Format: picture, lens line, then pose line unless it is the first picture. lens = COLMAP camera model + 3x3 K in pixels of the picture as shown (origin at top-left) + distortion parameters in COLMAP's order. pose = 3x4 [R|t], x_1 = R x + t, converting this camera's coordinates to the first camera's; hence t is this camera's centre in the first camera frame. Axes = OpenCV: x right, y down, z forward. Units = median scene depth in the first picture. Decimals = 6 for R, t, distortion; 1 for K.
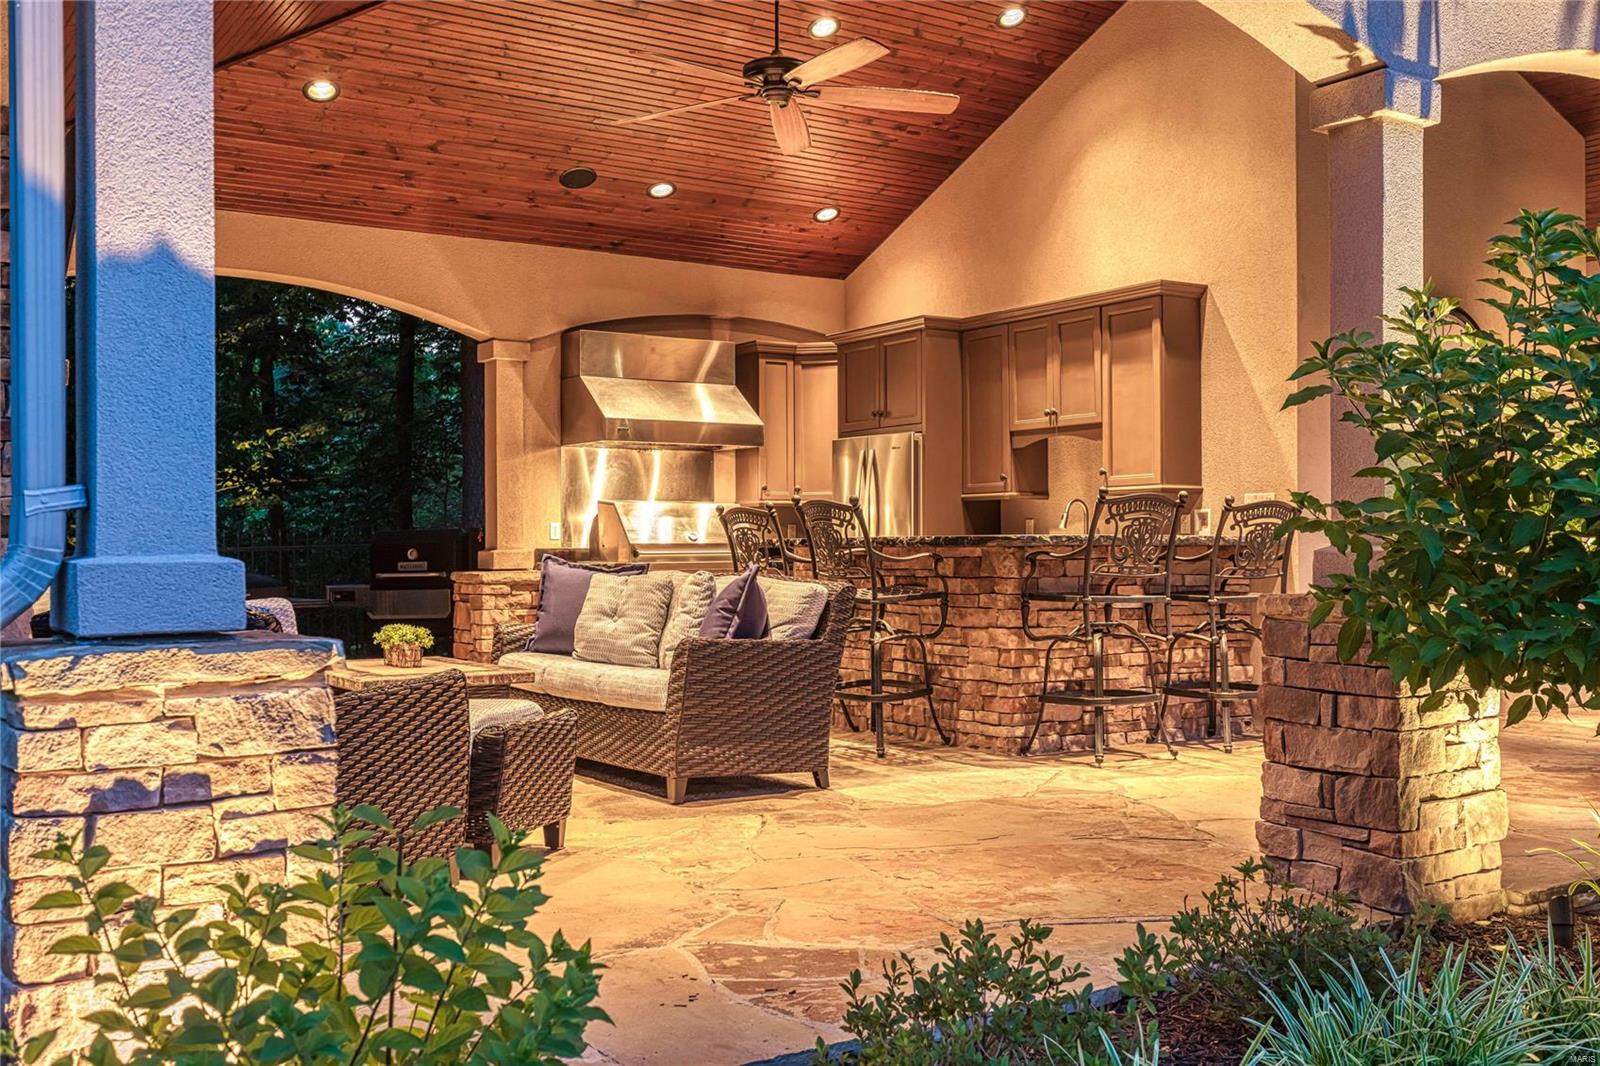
lens RADIAL K [[1582.1, 0, 800.4], [0, 1582.1, 536.4], [0, 0, 1]] dist [0.004059, 0.000000]
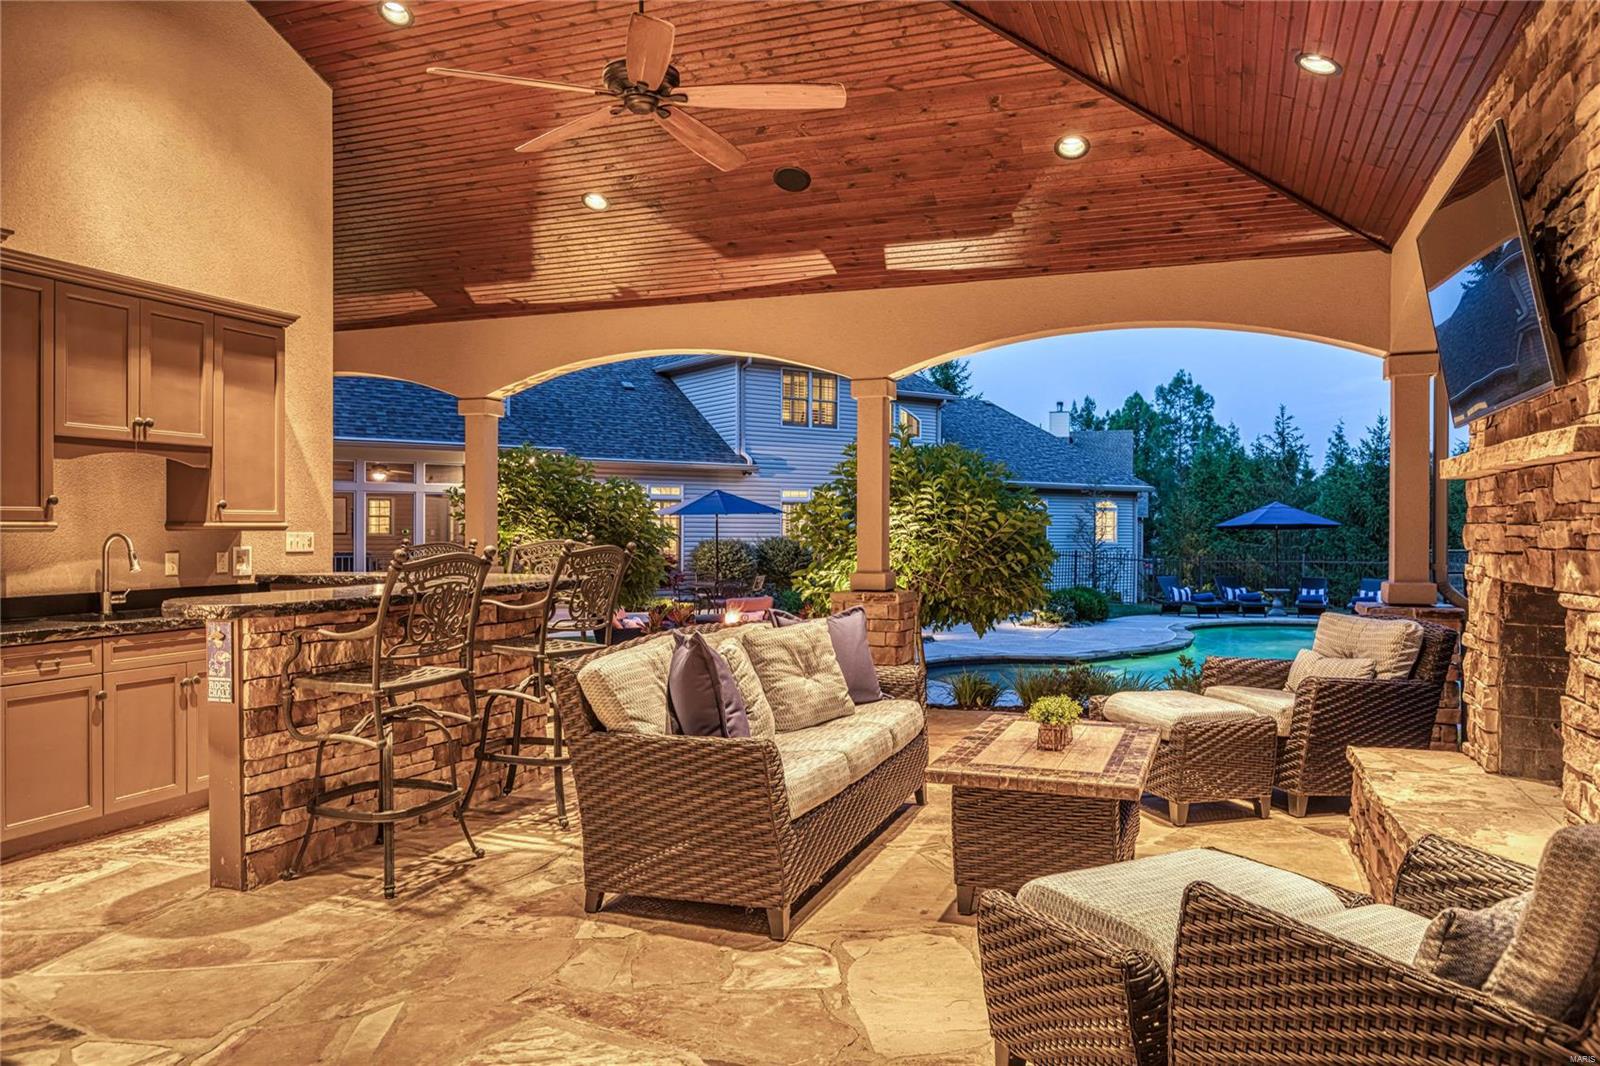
lens RADIAL K [[1106.5, 0, 798.7], [0, 1106.5, 532.5], [0, 0, 1]] dist [0.001103, 0.001185]
pose [[-0.582149, -0.003839, 0.813073, -0.490547], [-0.011114, 0.999933, -0.003237, -0.026788], [-0.813006, -0.010921, -0.582153, 1.090120]]
